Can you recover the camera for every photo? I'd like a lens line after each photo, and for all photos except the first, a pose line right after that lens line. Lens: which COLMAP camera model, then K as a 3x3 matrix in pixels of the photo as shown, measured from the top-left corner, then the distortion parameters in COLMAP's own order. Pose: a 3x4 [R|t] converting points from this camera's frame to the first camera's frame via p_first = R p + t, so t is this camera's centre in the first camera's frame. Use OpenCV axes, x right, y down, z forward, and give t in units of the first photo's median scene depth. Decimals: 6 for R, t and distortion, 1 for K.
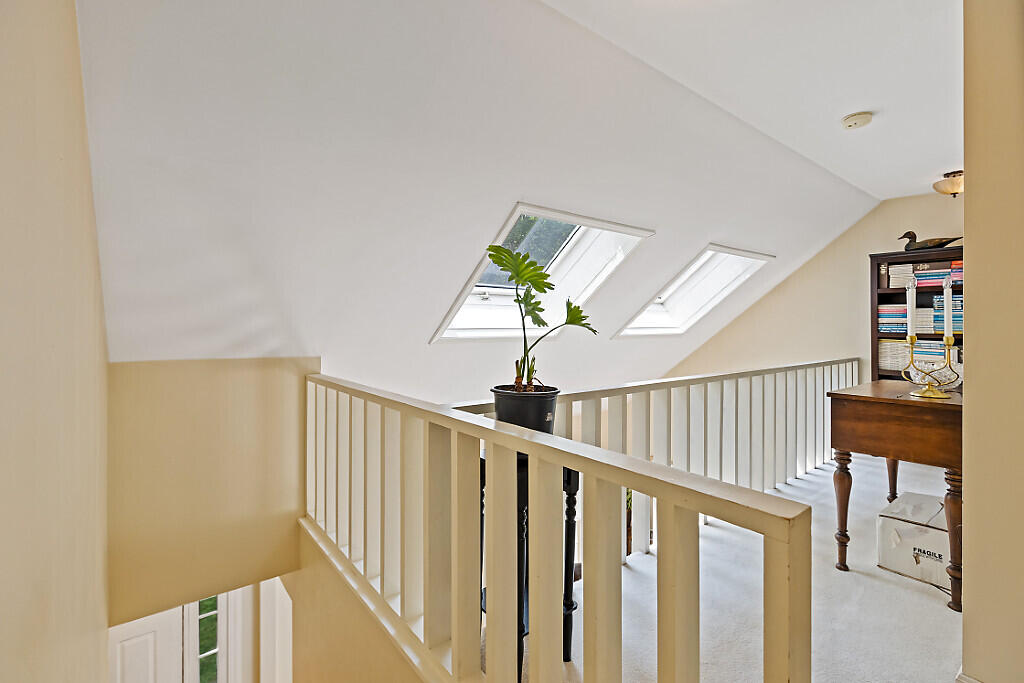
lens RADIAL K [[467.5, 0, 514.3], [0, 467.5, 323.1], [0, 0, 1]] dist [-0.001609, -0.001537]
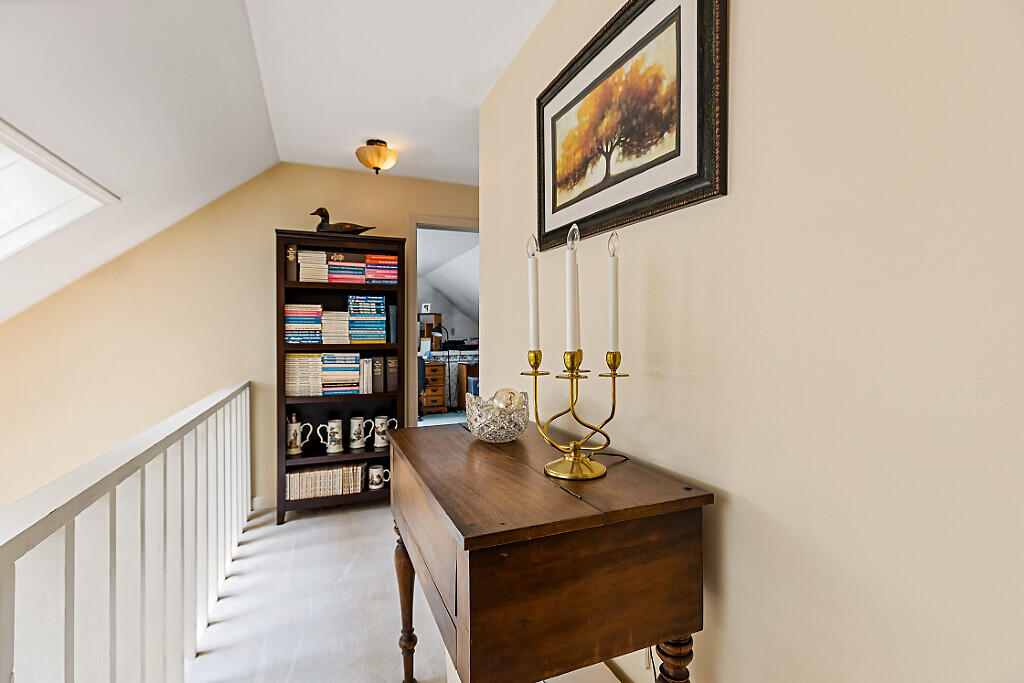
lens RADIAL K [[467.5, 0, 506.4], [0, 467.5, 336.1], [0, 0, 1]] dist [-0.001609, -0.001537]
pose [[0.286498, -0.004298, 0.958071, 0.217385], [0.001274, 0.999991, 0.004105, 0.006286], [-0.958080, 0.000045, 0.286500, 0.510314]]
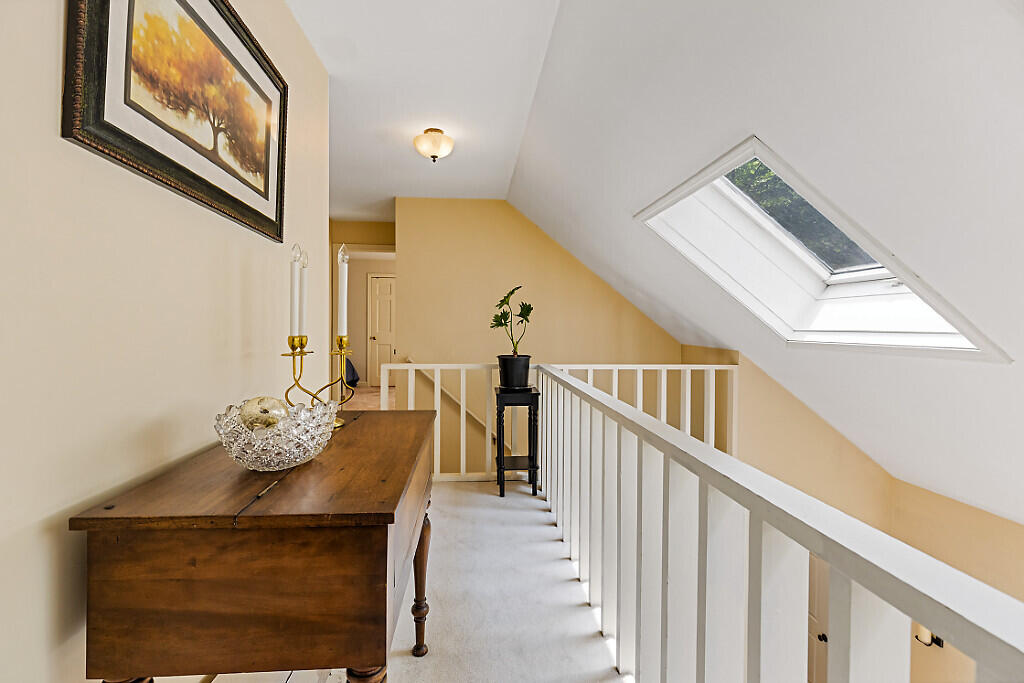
lens RADIAL K [[467.5, 0, 511.8], [0, 467.5, 331.9], [0, 0, 1]] dist [-0.001609, -0.001537]
pose [[-0.548390, 0.002681, -0.836218, 0.721819], [-0.010680, 0.999891, 0.010209, 0.011801], [0.836154, 0.014530, -0.548302, 0.889342]]
